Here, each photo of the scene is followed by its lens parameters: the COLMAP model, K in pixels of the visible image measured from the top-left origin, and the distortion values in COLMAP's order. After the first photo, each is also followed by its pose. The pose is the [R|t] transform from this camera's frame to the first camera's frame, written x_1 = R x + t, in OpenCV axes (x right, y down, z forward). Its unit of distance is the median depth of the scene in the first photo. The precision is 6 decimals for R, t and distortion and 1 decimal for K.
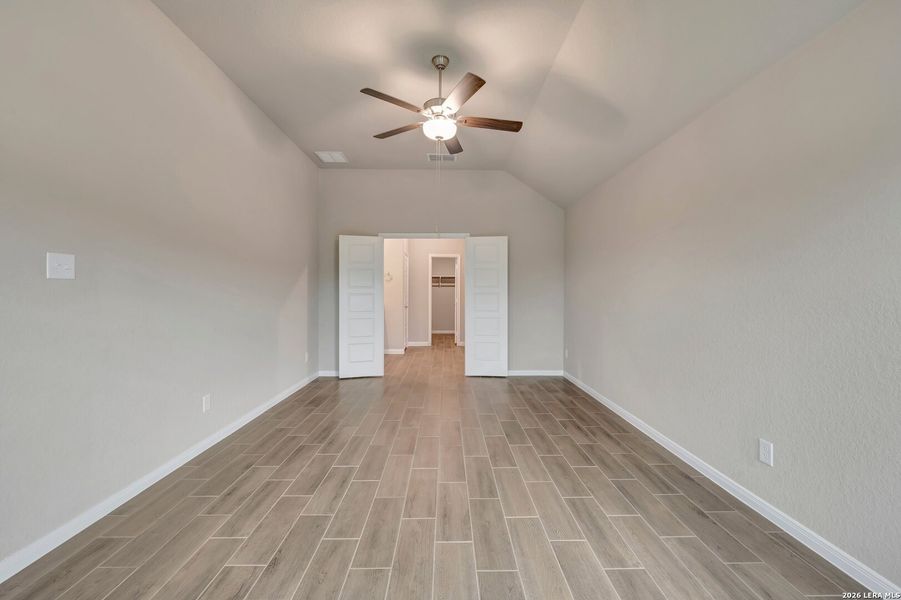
lens RADIAL K [[356.7, 0, 437.4], [0, 356.7, 295.8], [0, 0, 1]] dist [-0.000658, -0.000261]
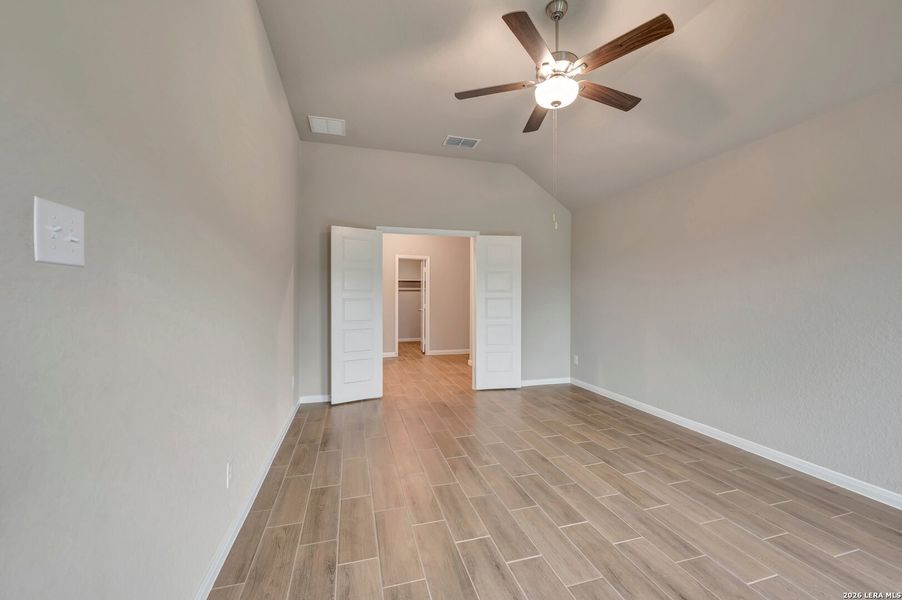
lens RADIAL K [[357.1, 0, 442.0], [0, 357.1, 302.2], [0, 0, 1]] dist [-0.000658, -0.000261]
pose [[0.964658, -0.004610, 0.263464, -0.252498], [0.003636, 0.999985, 0.004183, -0.000635], [-0.263480, -0.003078, 0.964660, 0.163541]]
